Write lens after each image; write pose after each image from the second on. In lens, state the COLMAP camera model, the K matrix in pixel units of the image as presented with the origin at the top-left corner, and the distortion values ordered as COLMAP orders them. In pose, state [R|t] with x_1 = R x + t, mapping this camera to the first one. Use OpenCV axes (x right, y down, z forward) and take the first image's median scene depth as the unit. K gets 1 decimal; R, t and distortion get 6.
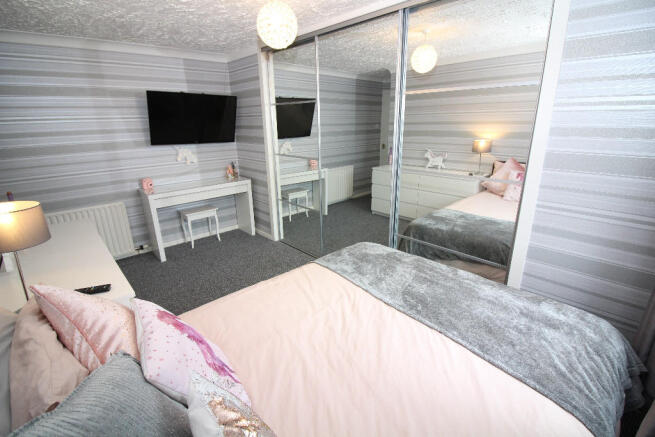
lens RADIAL K [[309.2, 0, 328.0], [0, 309.2, 218.3], [0, 0, 1]] dist [-0.019931, -0.000676]
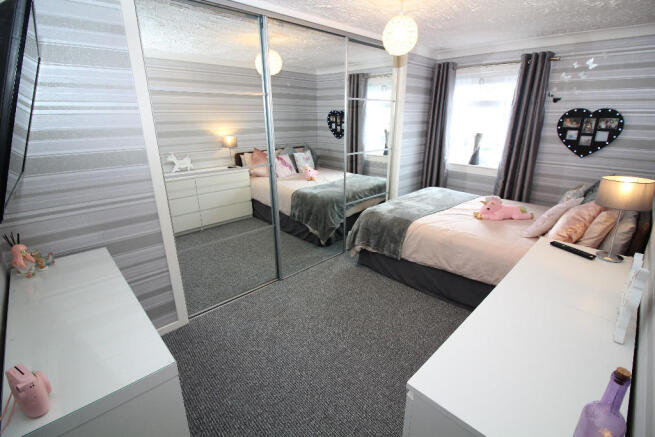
lens RADIAL K [[309.2, 0, 329.0], [0, 309.2, 219.0], [0, 0, 1]] dist [-0.019931, -0.000676]
pose [[-0.021531, -0.289885, 0.956819, -0.635713], [0.305907, 0.909230, 0.282351, -0.166998], [-0.951818, 0.298777, 0.069101, 0.587583]]
